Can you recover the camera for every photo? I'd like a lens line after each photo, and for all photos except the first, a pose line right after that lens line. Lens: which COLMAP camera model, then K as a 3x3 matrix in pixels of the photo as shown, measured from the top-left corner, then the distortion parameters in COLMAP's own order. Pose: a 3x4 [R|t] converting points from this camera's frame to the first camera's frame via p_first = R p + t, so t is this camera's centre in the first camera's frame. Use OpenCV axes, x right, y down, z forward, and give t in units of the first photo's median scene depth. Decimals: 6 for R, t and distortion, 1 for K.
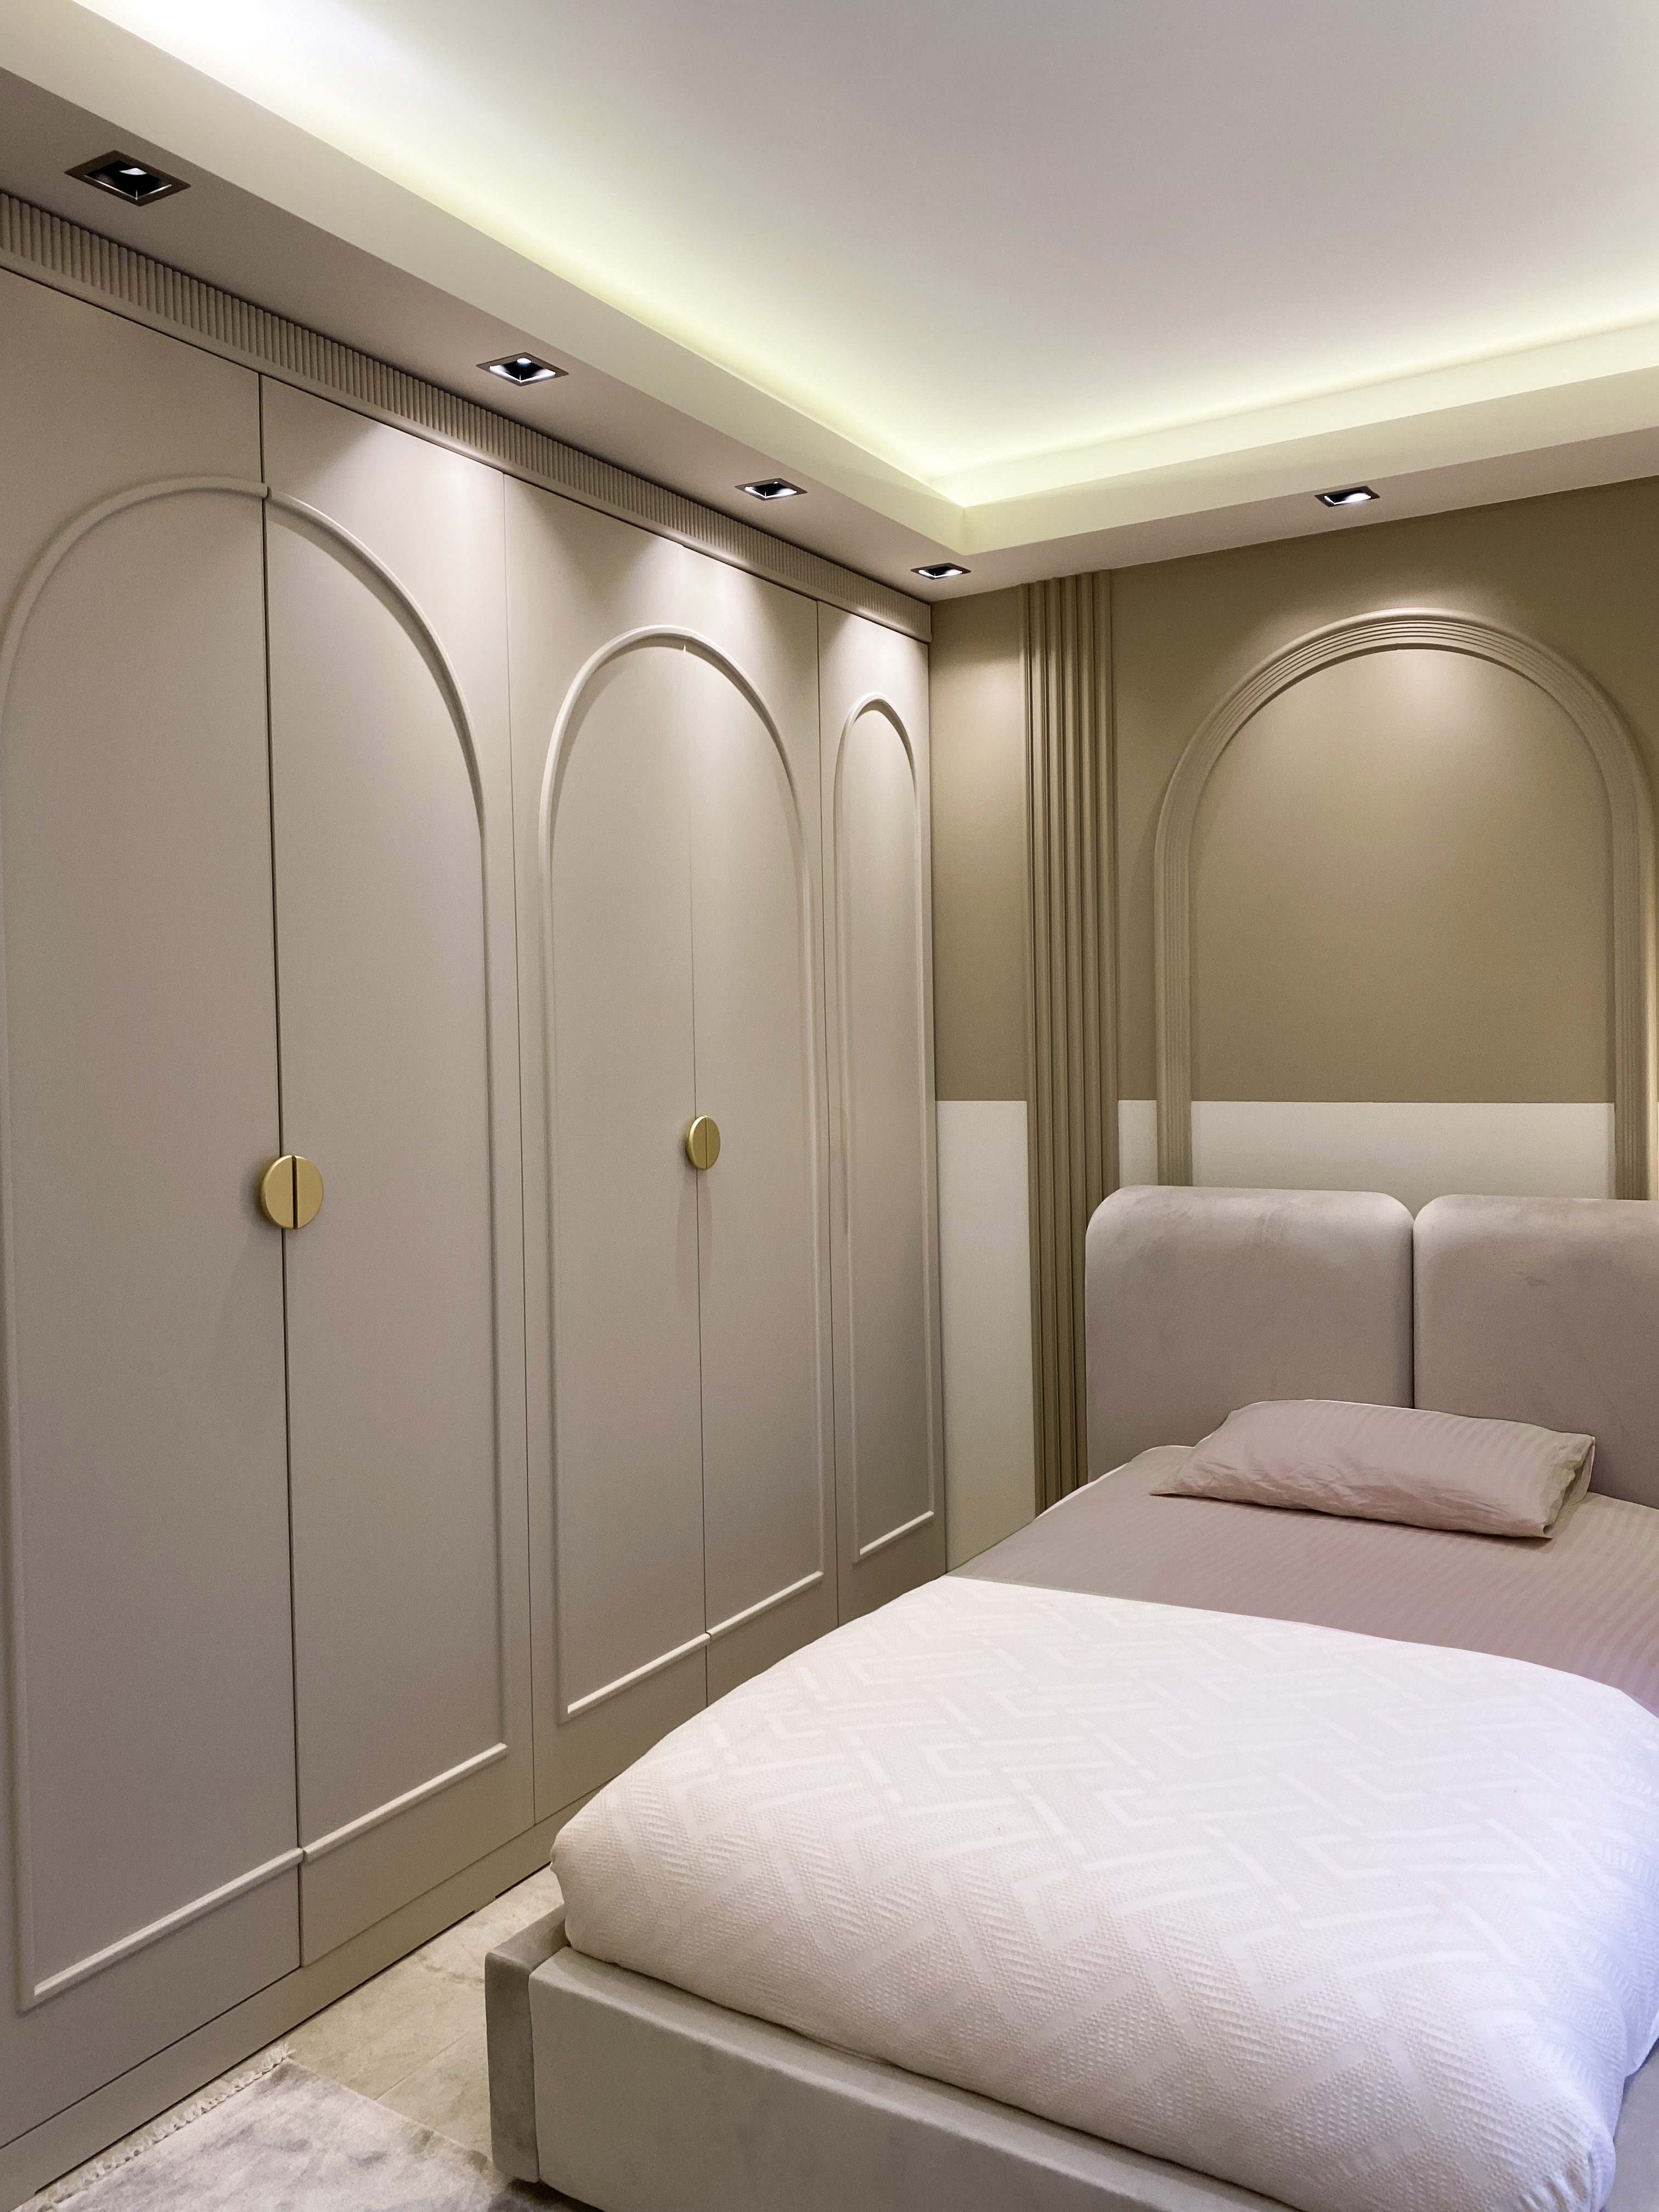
lens RADIAL K [[1694.7, 0, 819.4], [0, 1694.7, 1095.7], [0, 0, 1]] dist [0.053399, -0.054027]
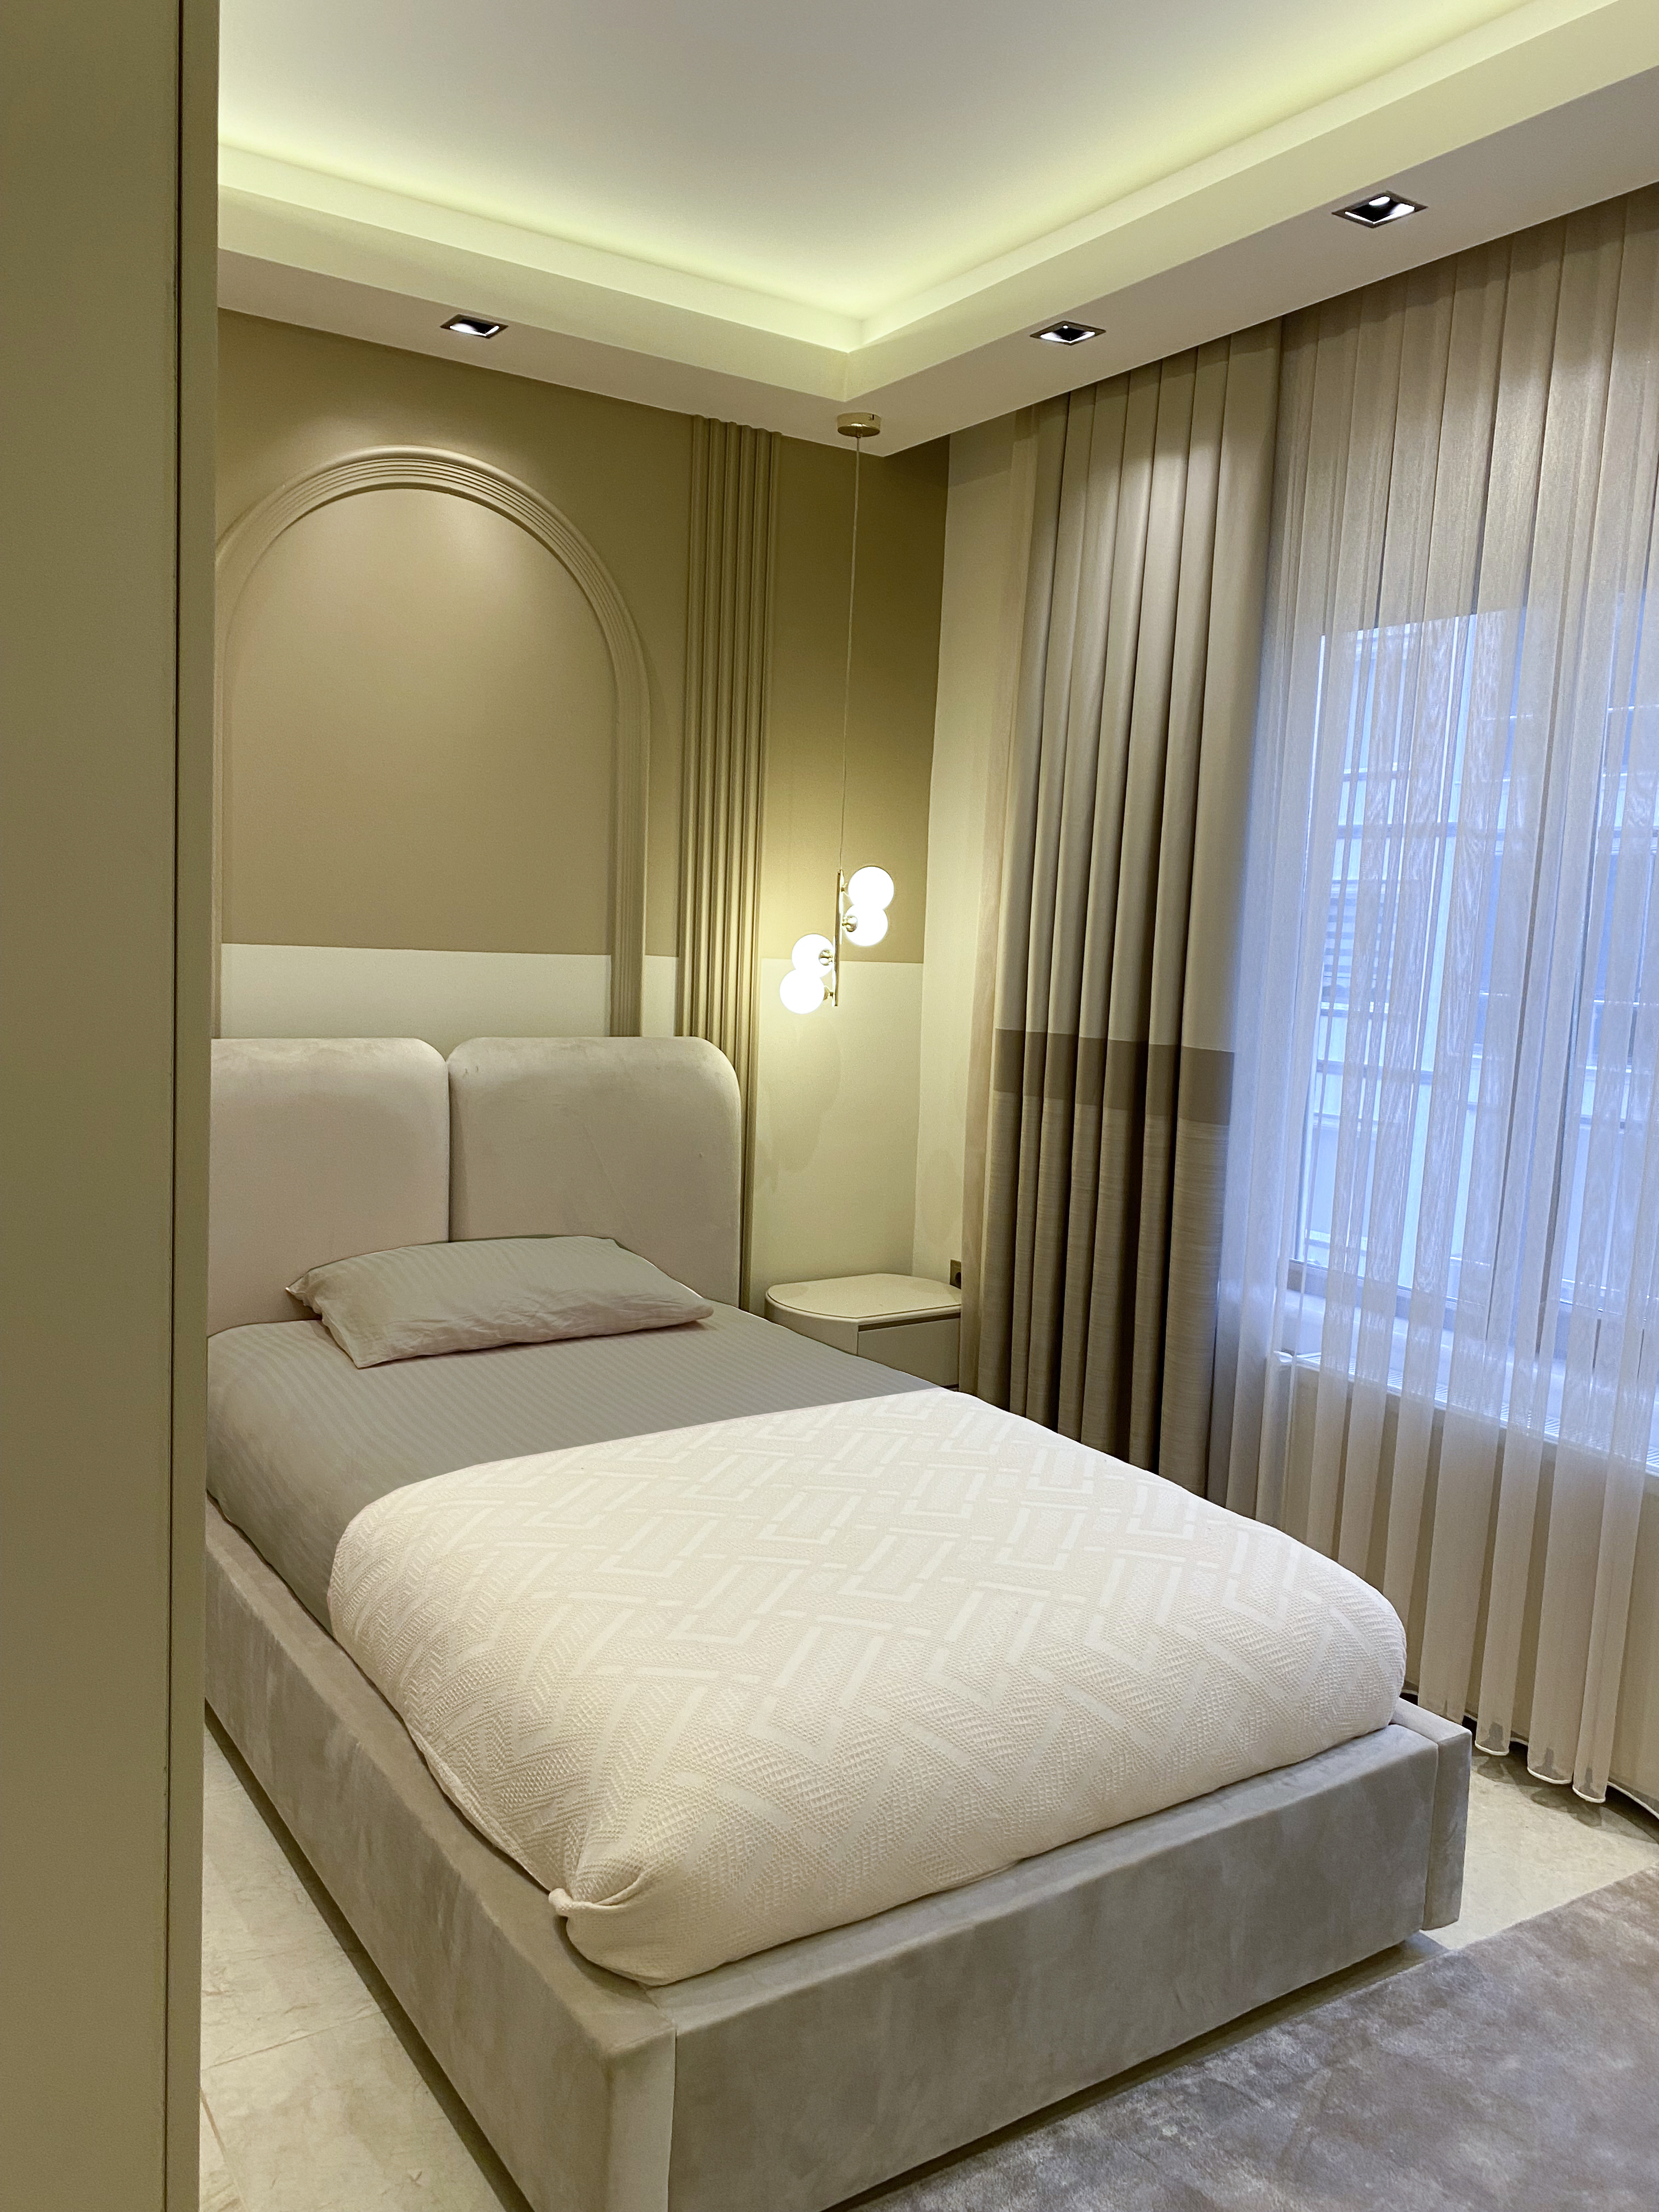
lens RADIAL K [[1694.7, 0, 738.8], [0, 1694.7, 1104.6], [0, 0, 1]] dist [0.053399, -0.054027]
pose [[0.420744, -0.059257, 0.905242, -0.572791], [-0.012831, 0.997376, 0.071252, 0.024423], [-0.907088, -0.041594, 0.418880, 0.455278]]
